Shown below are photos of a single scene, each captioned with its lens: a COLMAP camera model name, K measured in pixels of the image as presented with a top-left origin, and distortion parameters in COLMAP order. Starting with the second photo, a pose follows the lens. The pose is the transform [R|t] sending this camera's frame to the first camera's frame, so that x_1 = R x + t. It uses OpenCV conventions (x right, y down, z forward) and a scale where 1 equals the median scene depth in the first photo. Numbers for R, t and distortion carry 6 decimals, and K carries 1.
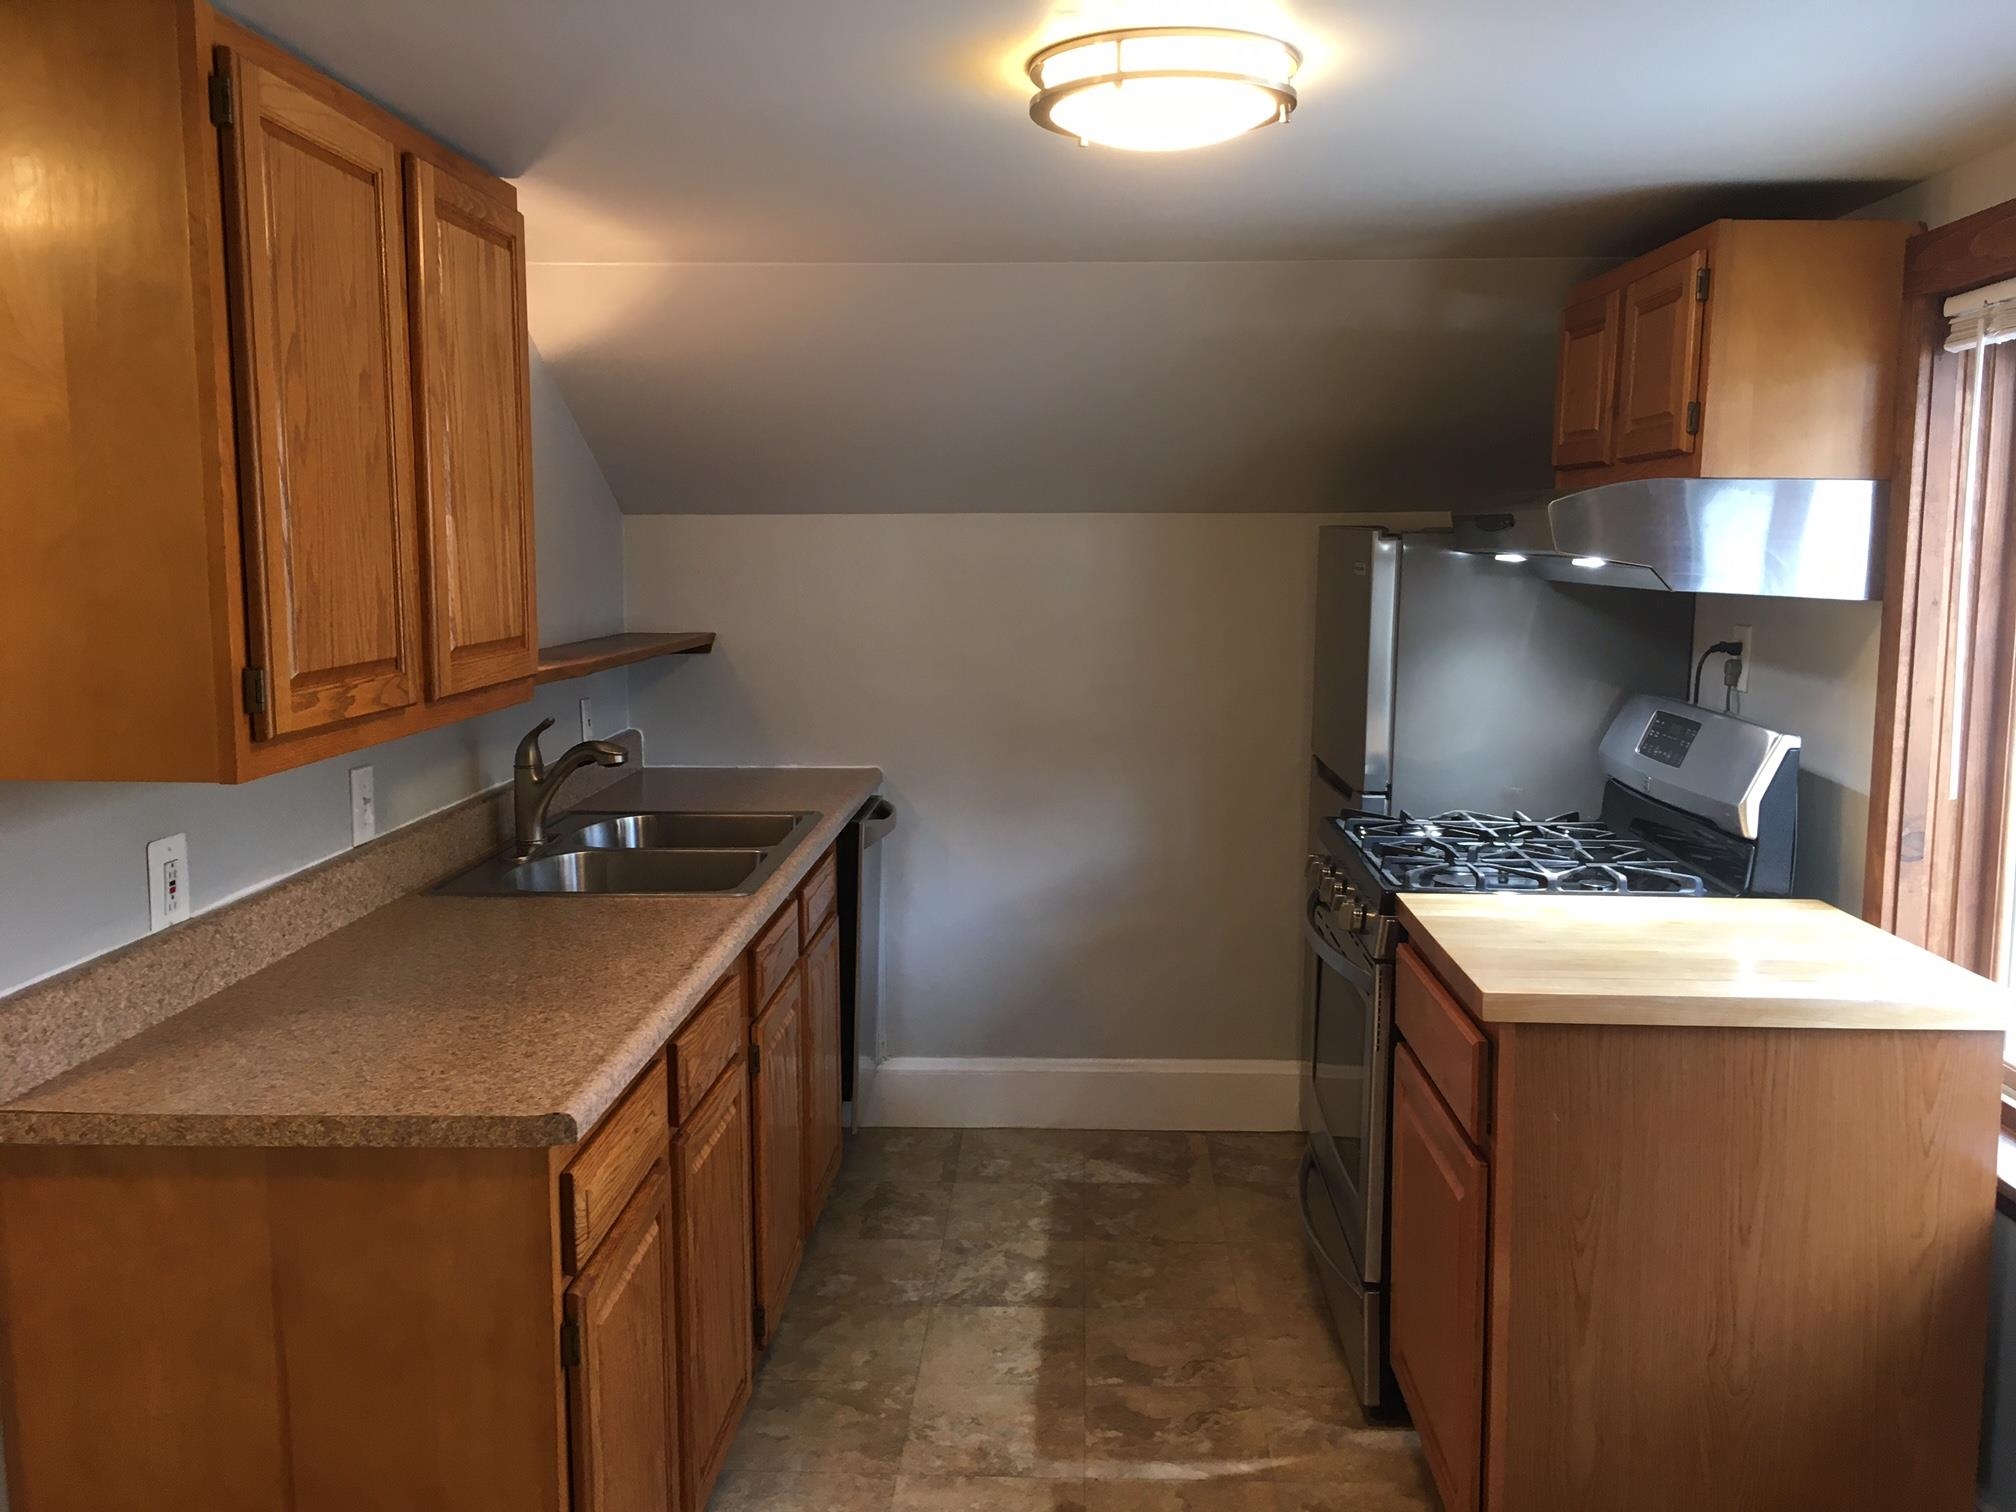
lens RADIAL K [[1709.9, 0, 1003.6], [0, 1709.9, 756.2], [0, 0, 1]] dist [0.055936, -0.047378]
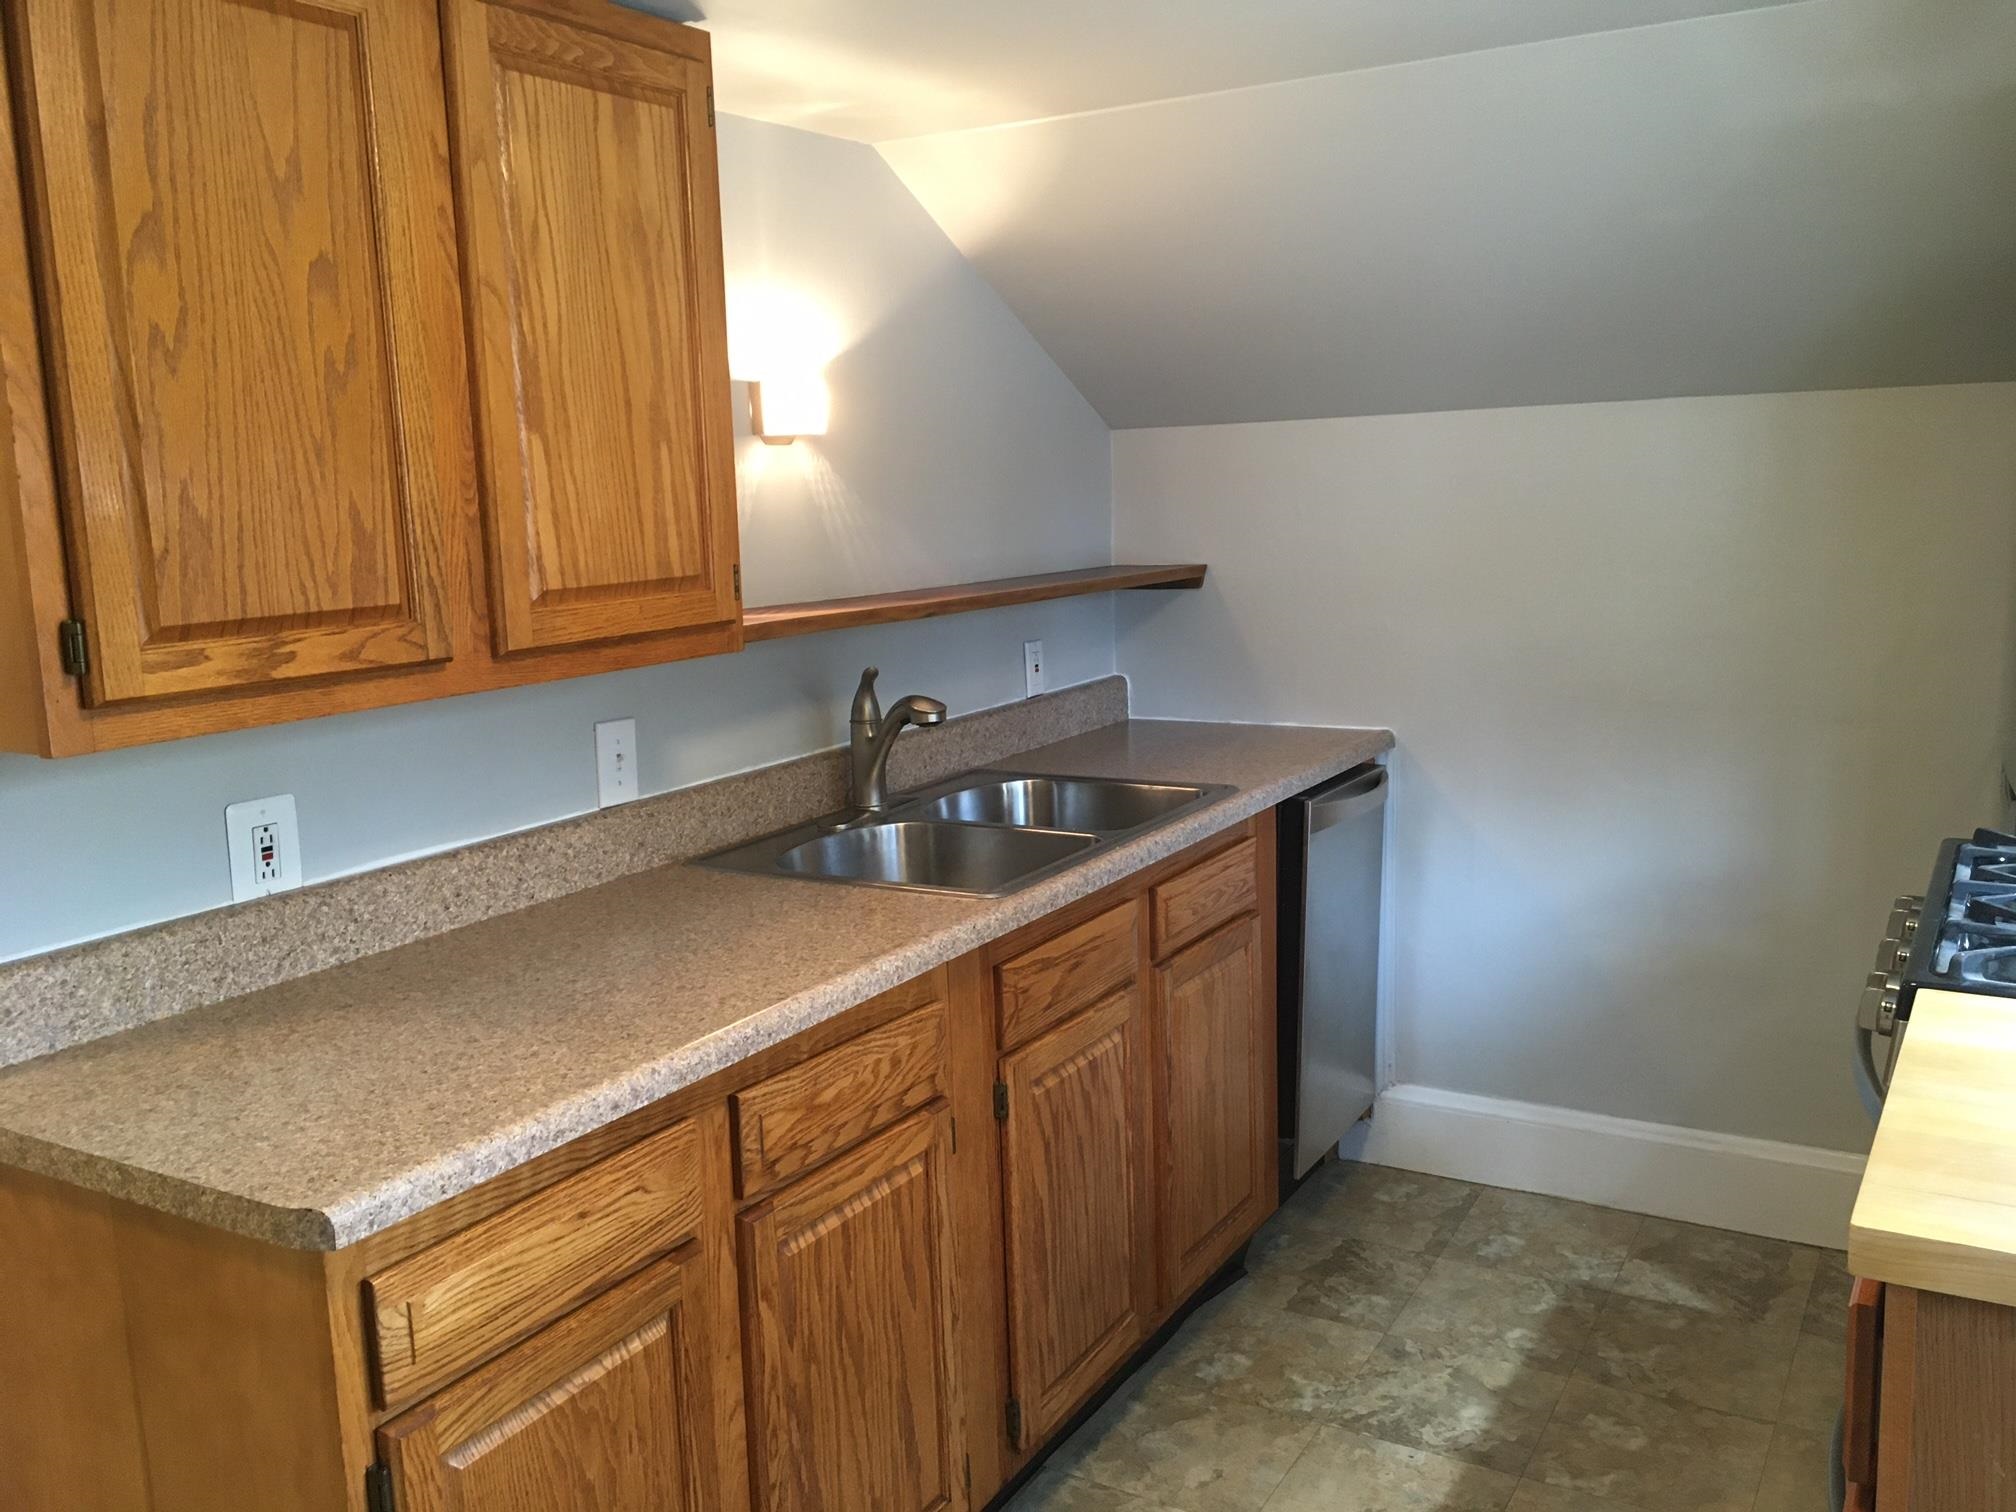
lens RADIAL K [[1709.9, 0, 998.3], [0, 1709.9, 756.3], [0, 0, 1]] dist [0.055936, -0.047378]
pose [[0.879400, 0.048152, -0.473642, 0.225757], [-0.027637, 0.998358, 0.050183, -0.025013], [0.475281, -0.031041, 0.879287, 0.296488]]
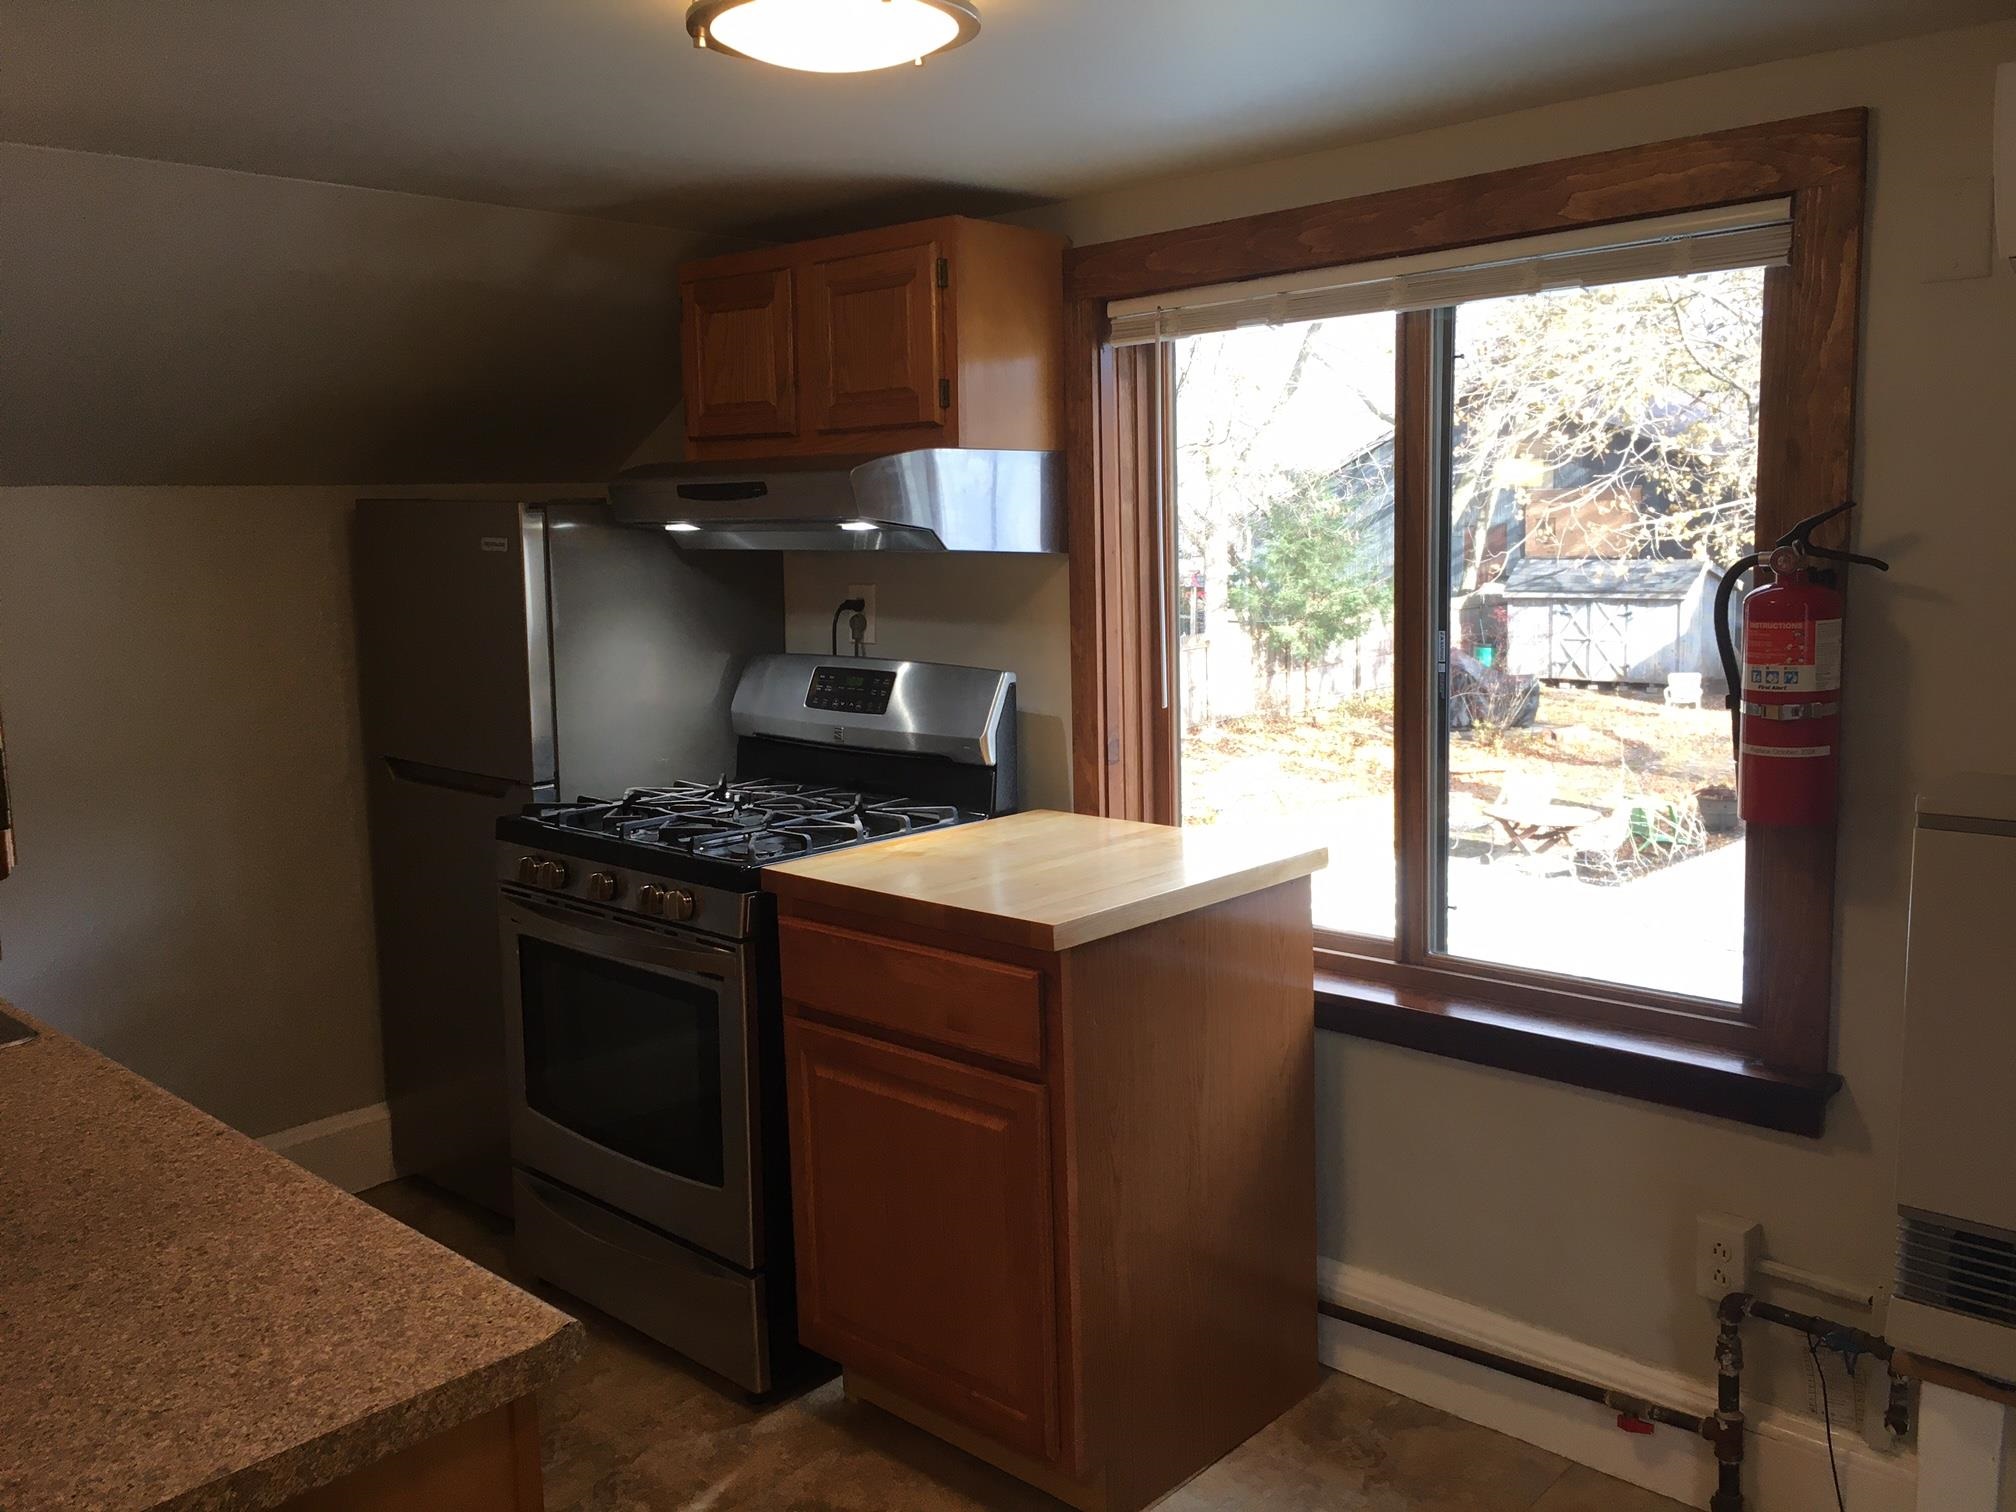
lens RADIAL K [[1709.9, 0, 998.0], [0, 1709.9, 752.5], [0, 0, 1]] dist [0.055936, -0.047378]
pose [[0.654695, -0.123143, 0.745795, -0.399118], [0.116560, 0.991287, 0.061356, -0.029565], [-0.746852, 0.046760, 0.663344, 0.241708]]
